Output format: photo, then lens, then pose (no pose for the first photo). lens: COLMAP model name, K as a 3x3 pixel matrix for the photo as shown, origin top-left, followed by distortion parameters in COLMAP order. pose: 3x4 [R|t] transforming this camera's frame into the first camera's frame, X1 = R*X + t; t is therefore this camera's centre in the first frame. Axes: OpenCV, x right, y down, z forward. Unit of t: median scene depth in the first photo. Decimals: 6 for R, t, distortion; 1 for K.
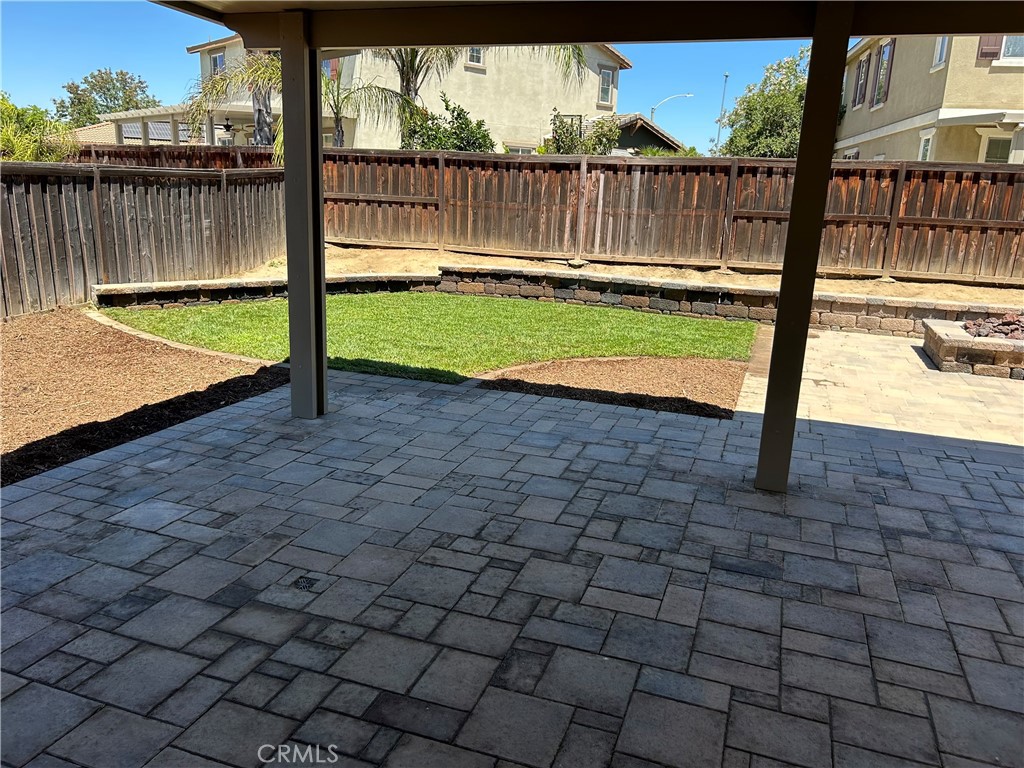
lens RADIAL K [[762.8, 0, 514.4], [0, 762.8, 383.5], [0, 0, 1]] dist [0.064605, -0.081641]
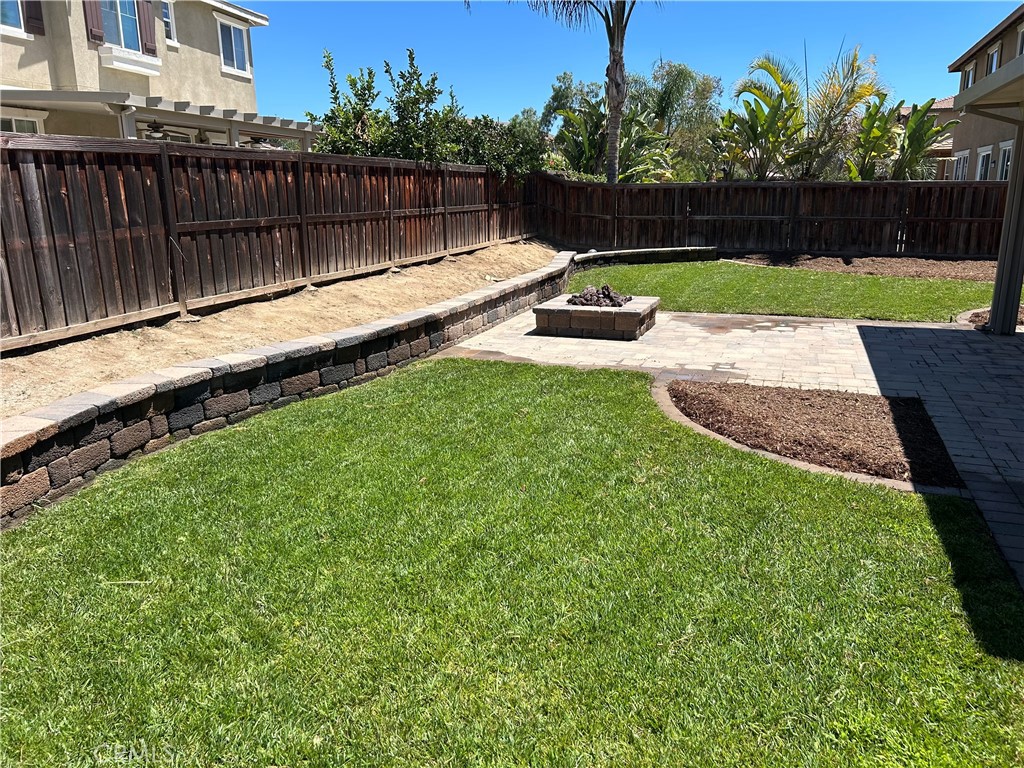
lens RADIAL K [[772.5, 0, 519.0], [0, 772.5, 385.8], [0, 0, 1]] dist [0.053515, -0.081992]
pose [[-0.000509, -0.281013, 0.959704, -0.520711], [0.258559, 0.927033, 0.271584, -0.278820], [-0.965995, 0.248278, 0.072186, 0.976545]]
